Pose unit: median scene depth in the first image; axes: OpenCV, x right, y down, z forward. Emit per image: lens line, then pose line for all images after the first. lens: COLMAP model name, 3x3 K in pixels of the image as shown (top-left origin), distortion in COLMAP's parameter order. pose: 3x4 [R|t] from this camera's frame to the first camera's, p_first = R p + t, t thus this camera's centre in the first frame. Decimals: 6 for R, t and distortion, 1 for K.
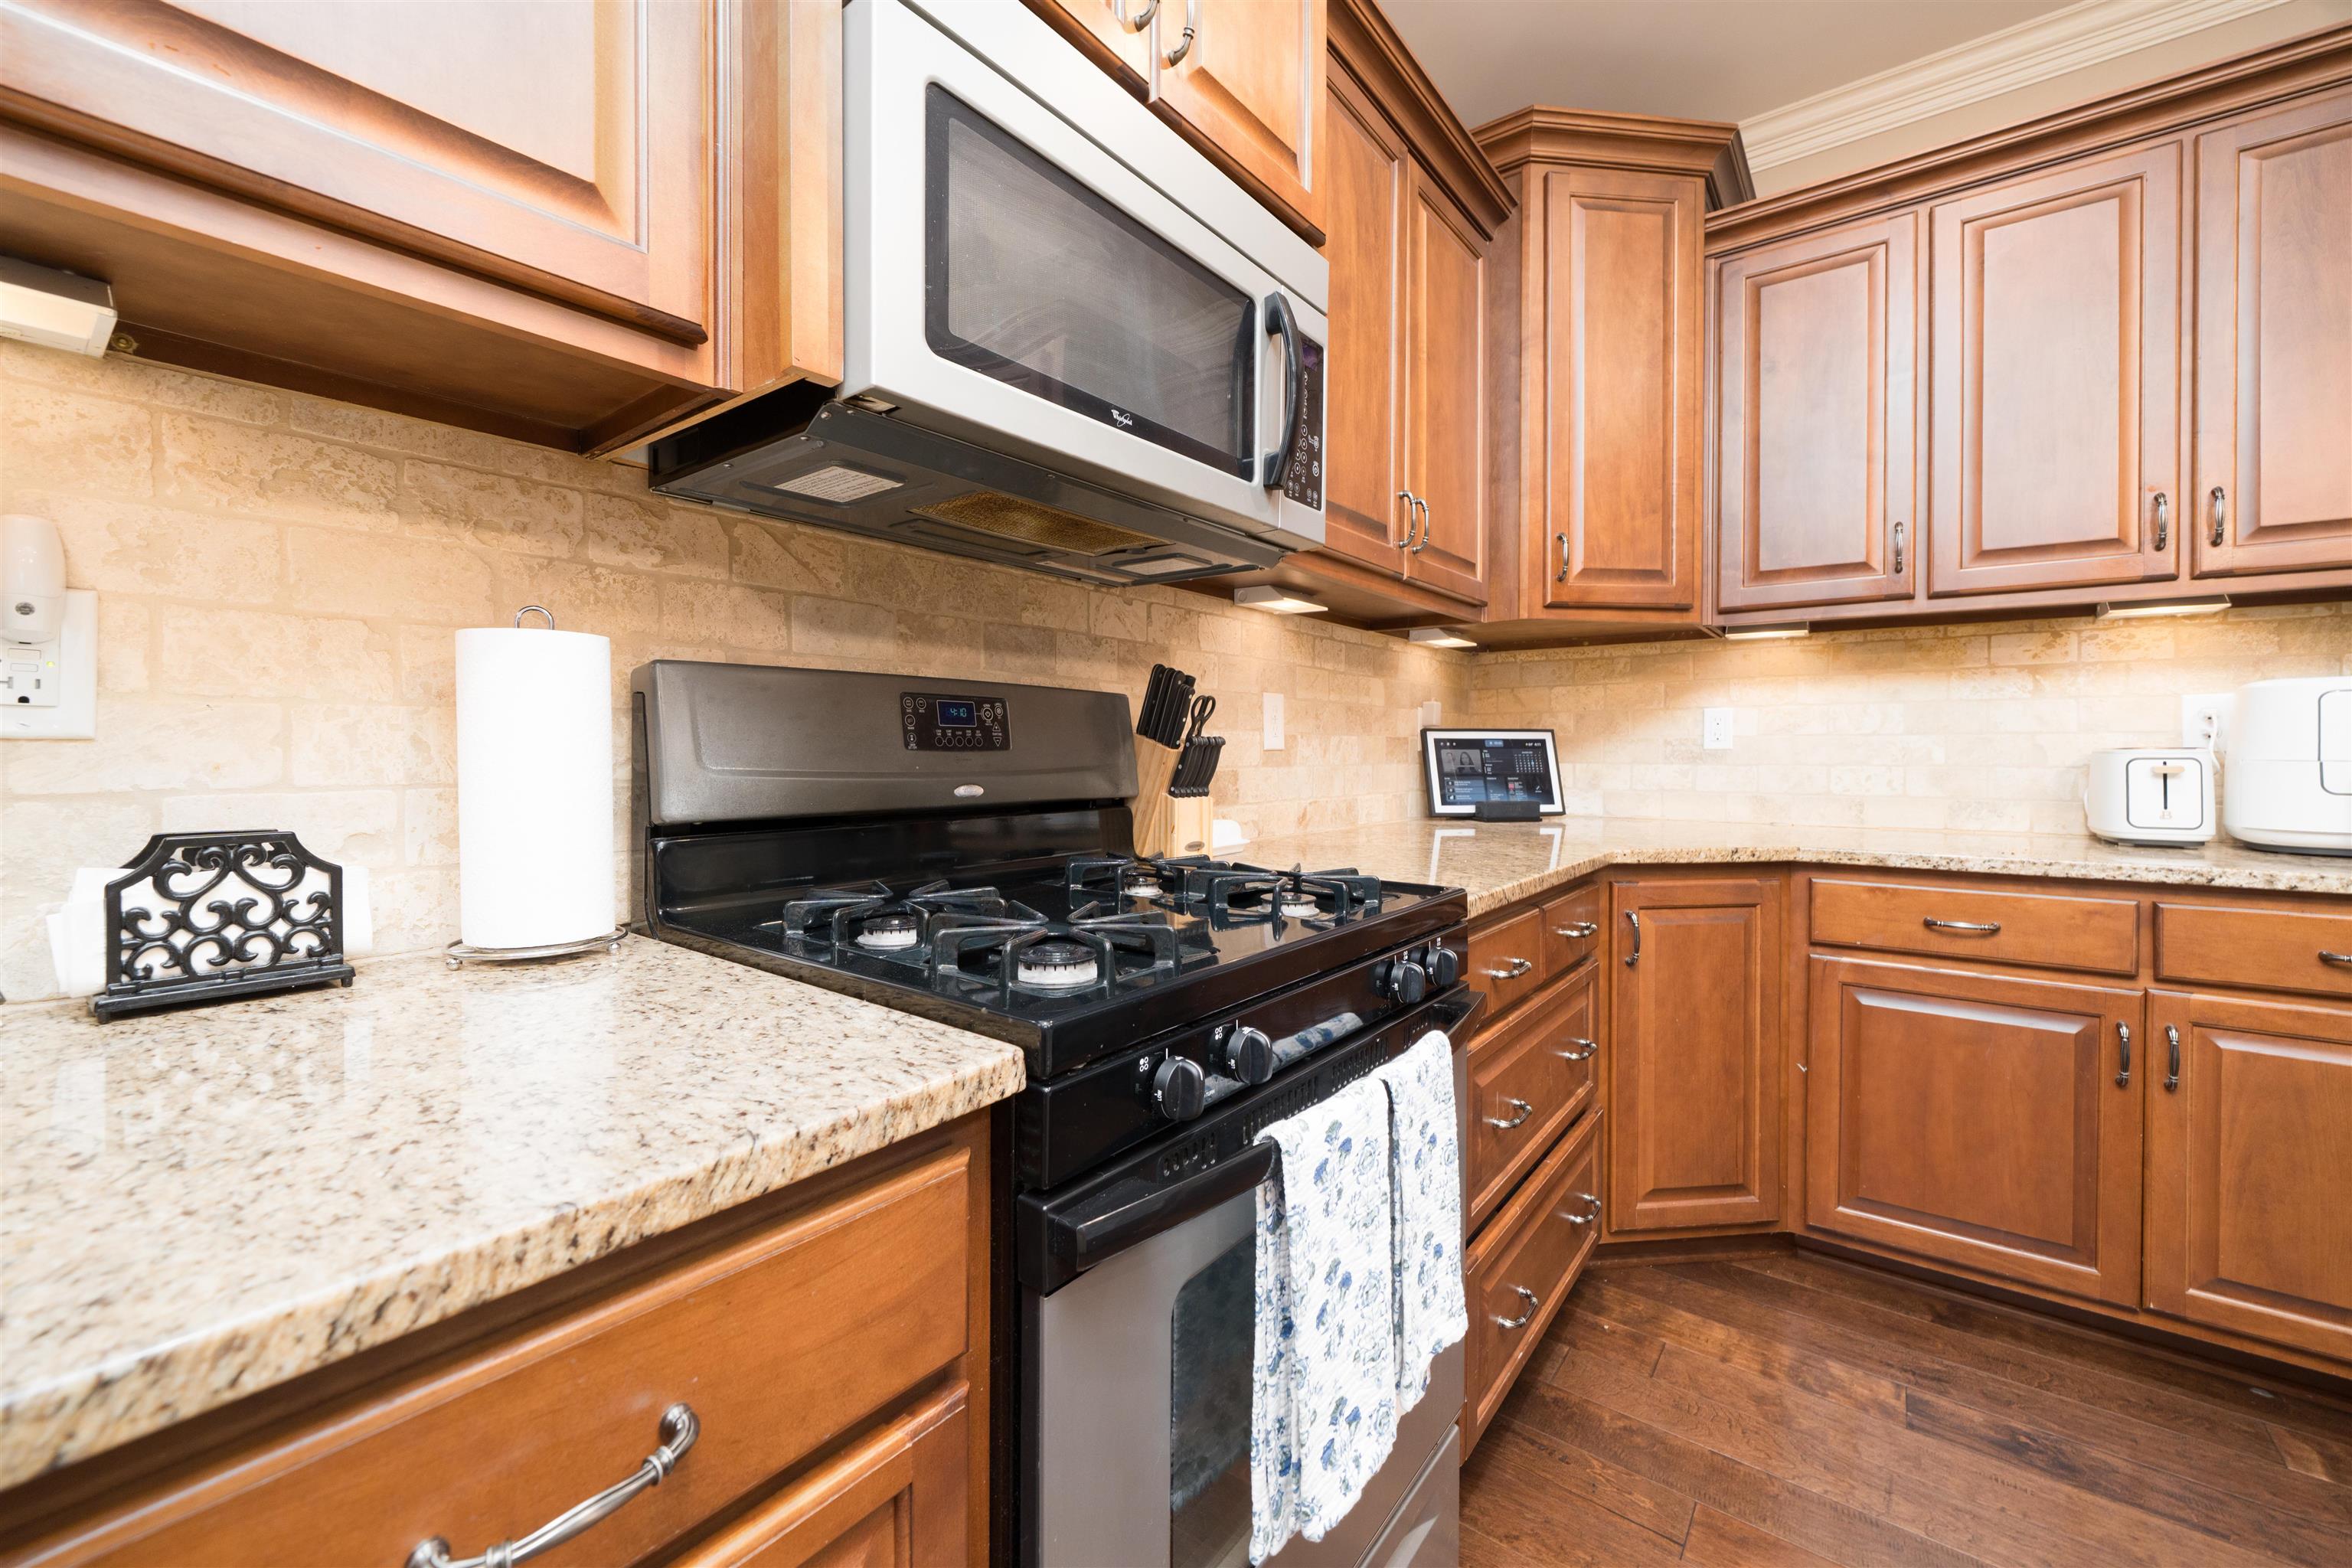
lens RADIAL K [[943.4, 0, 1205.0], [0, 943.4, 758.2], [0, 0, 1]] dist [0.000104, -0.000373]
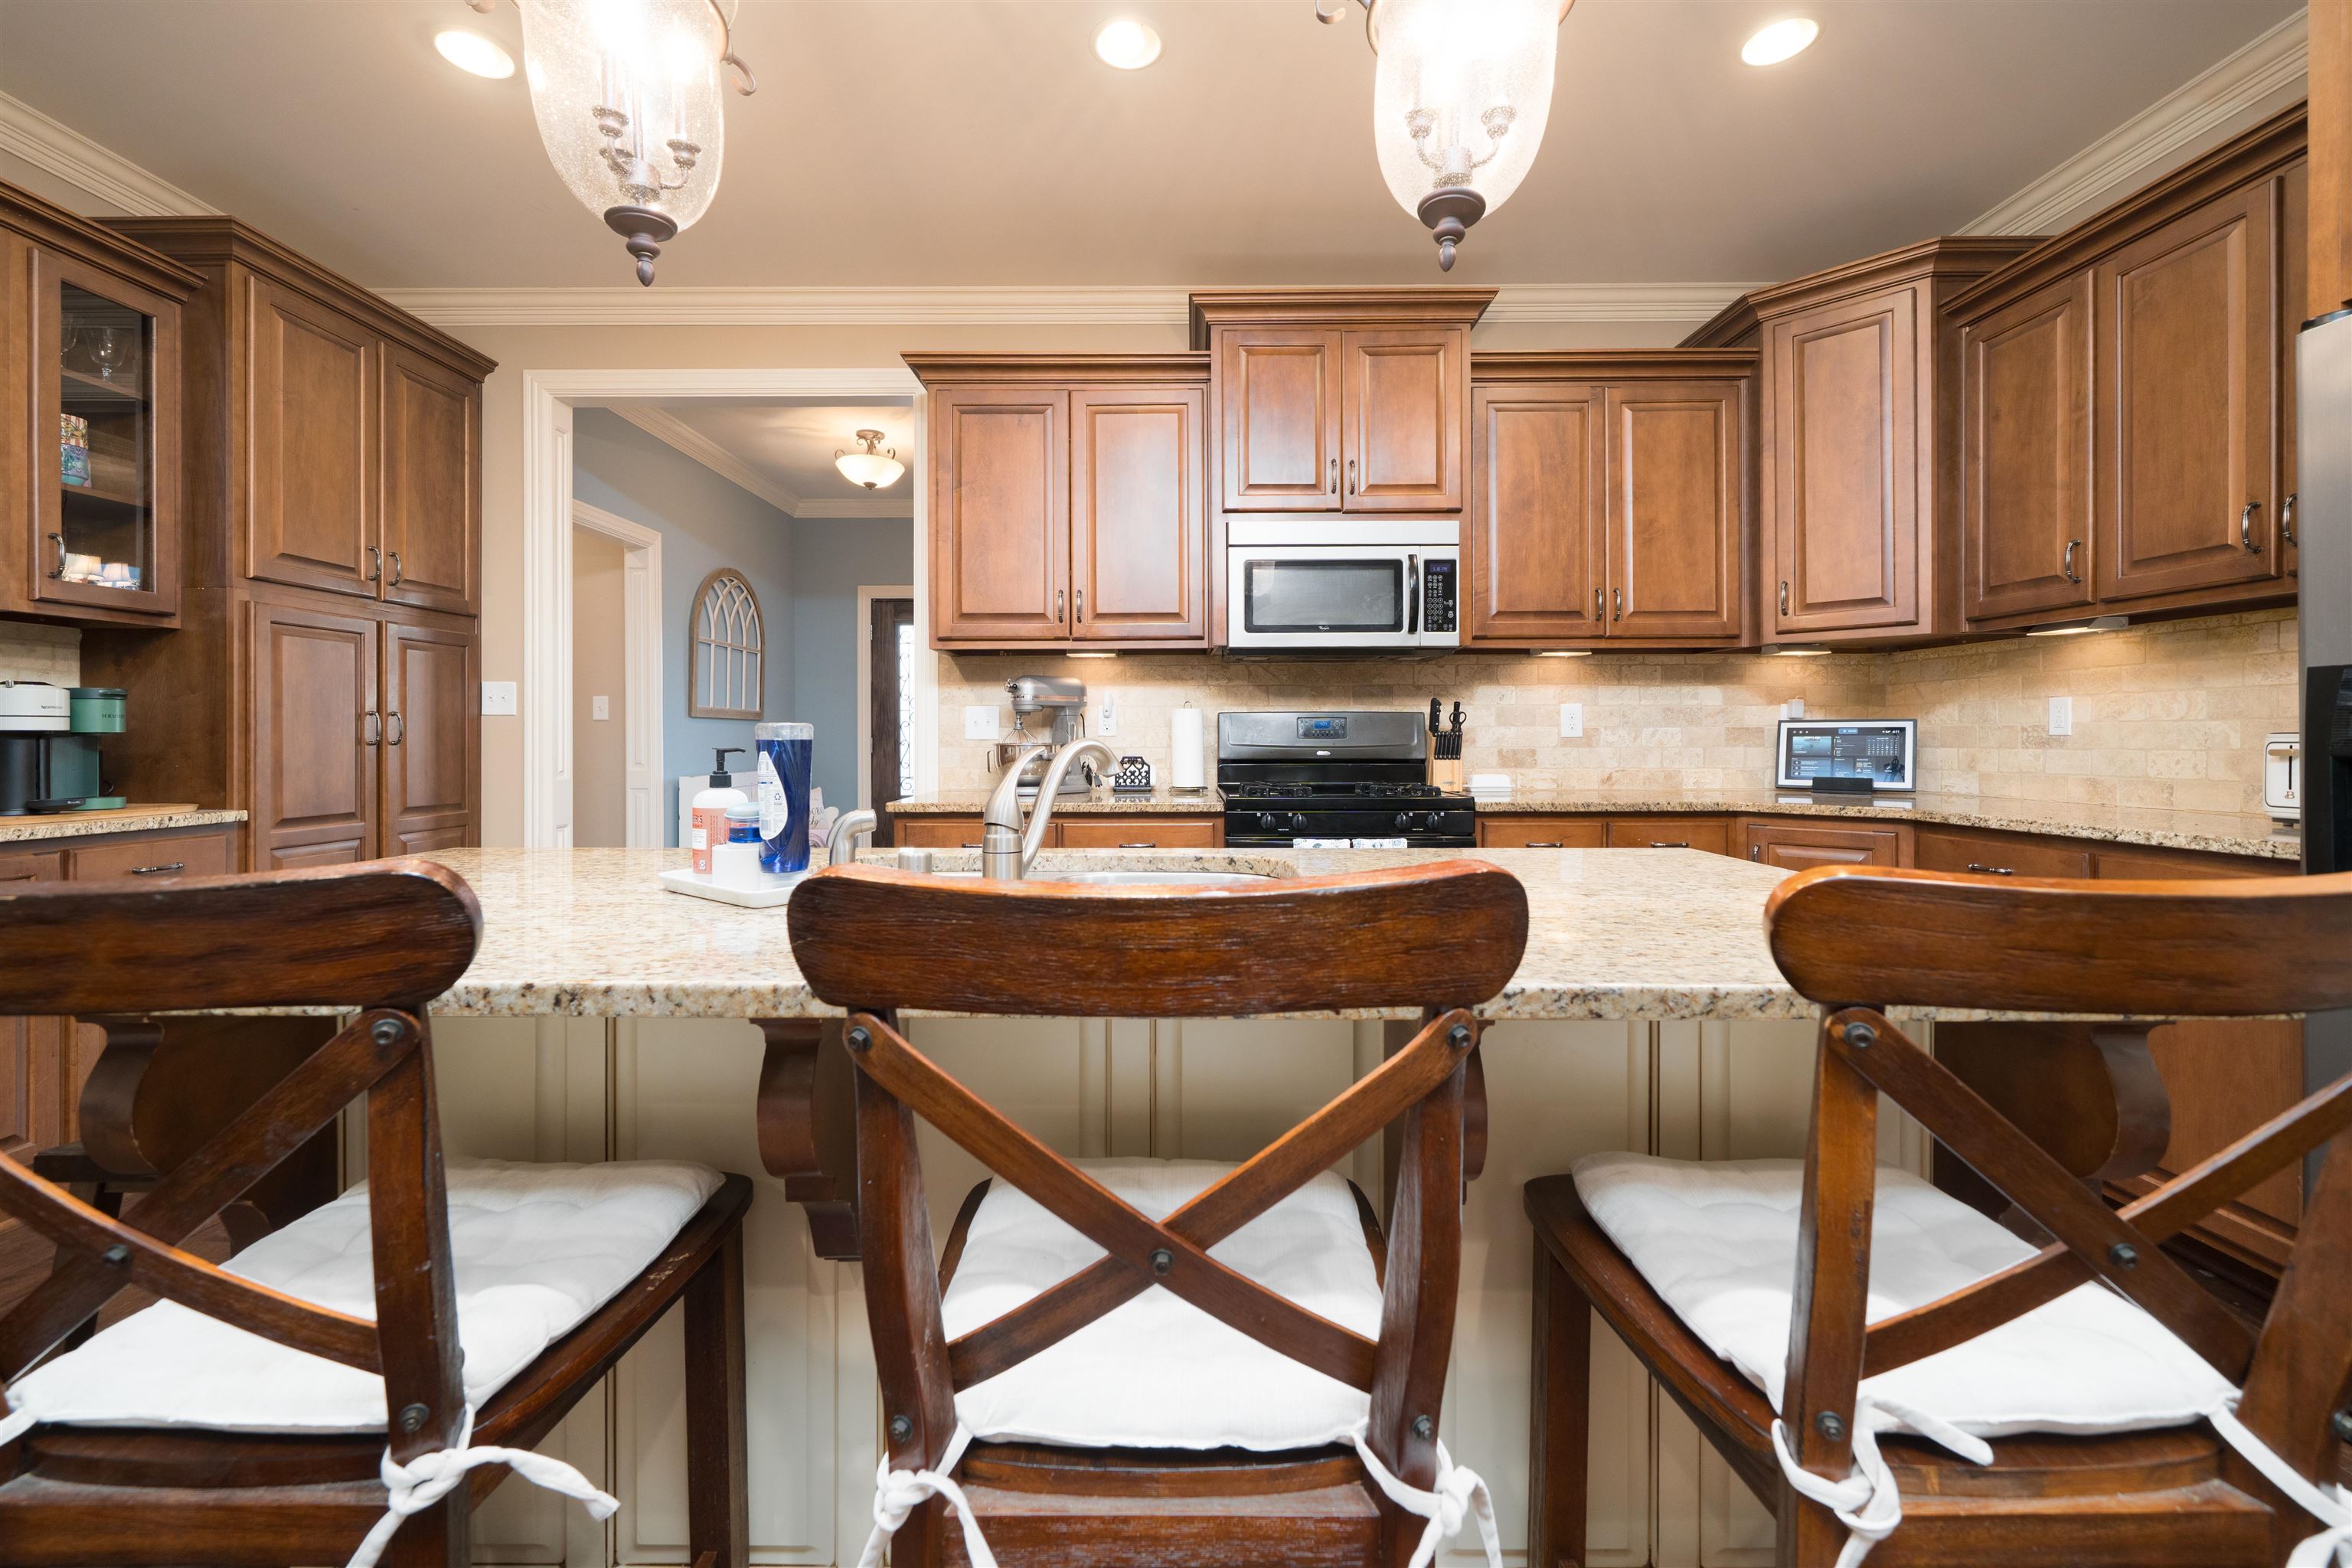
lens RADIAL K [[943.4, 0, 1167.1], [0, 943.4, 732.2], [0, 0, 1]] dist [0.000104, -0.000373]
pose [[0.606664, -0.008586, -0.794912, 1.295554], [-0.003816, 0.999899, -0.013713, 0.010129], [0.794949, 0.011352, 0.606570, -0.793271]]
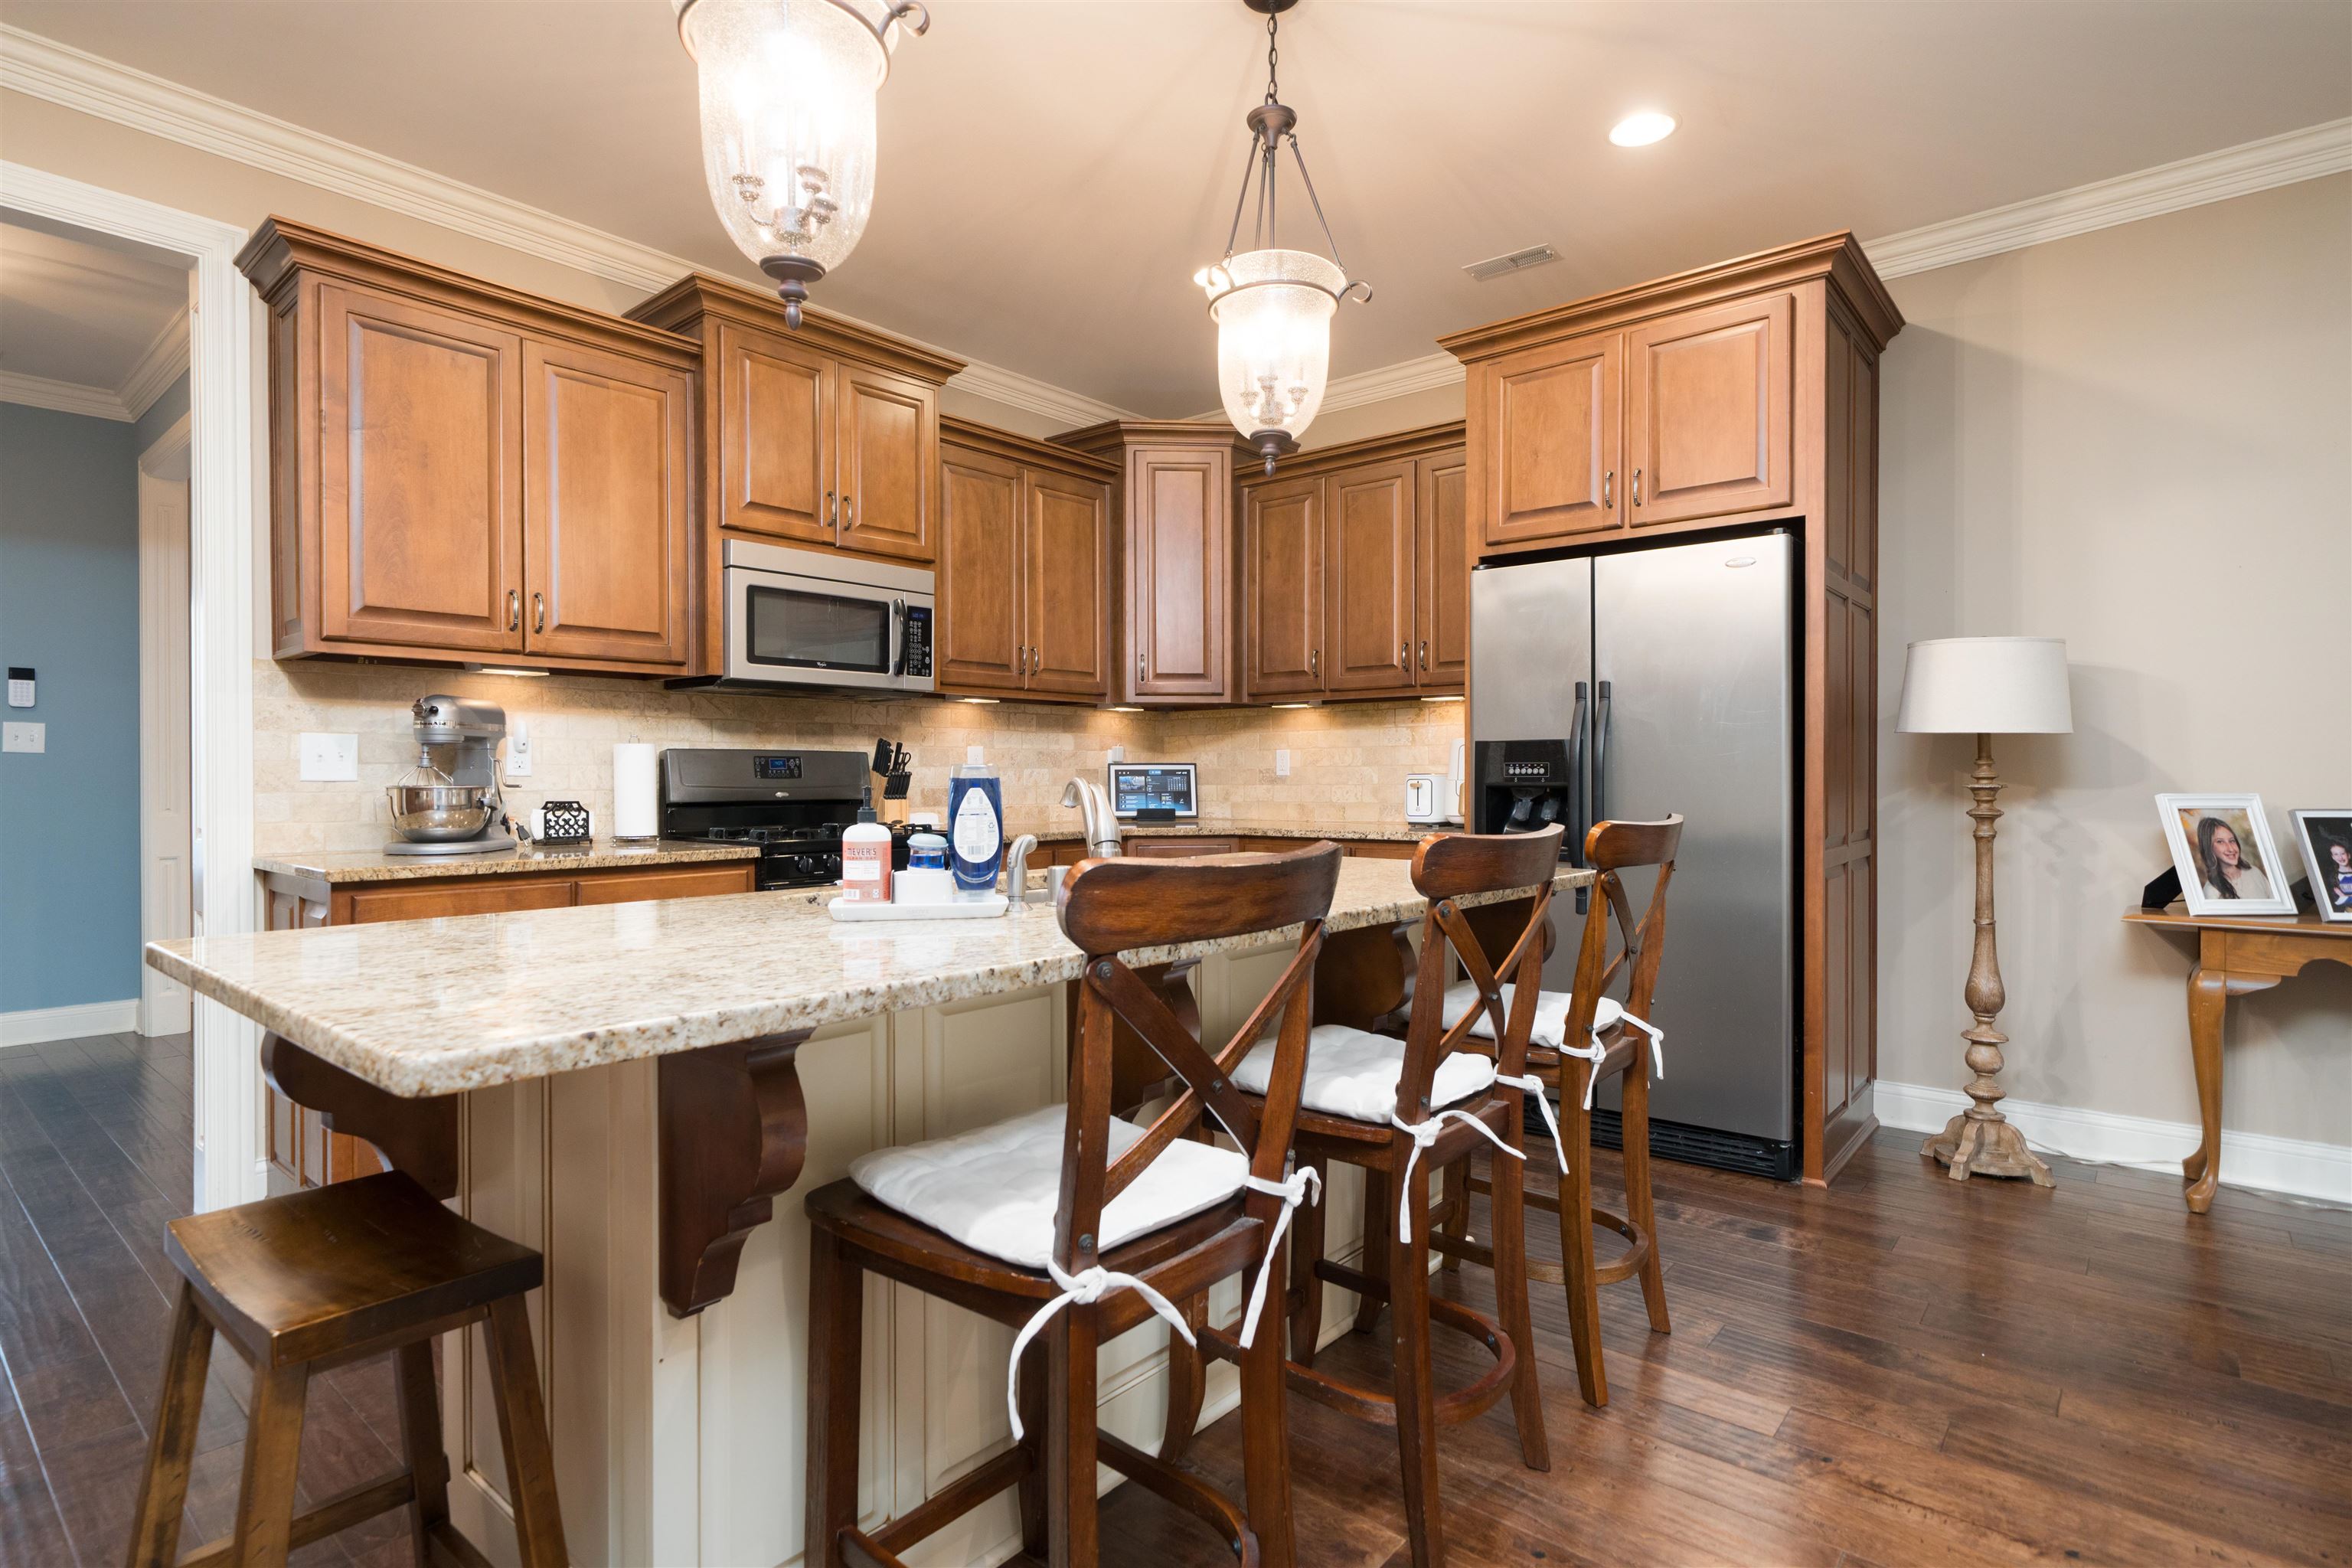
lens RADIAL K [[1160.6, 0, 1171.2], [0, 1160.6, 777.1], [0, 0, 1]] dist [0.002262, 0.000041]
pose [[0.998157, -0.005107, -0.060472, 0.782475], [0.004599, 0.999953, -0.008539, 0.015567], [0.060512, 0.008245, 0.998133, -1.632175]]
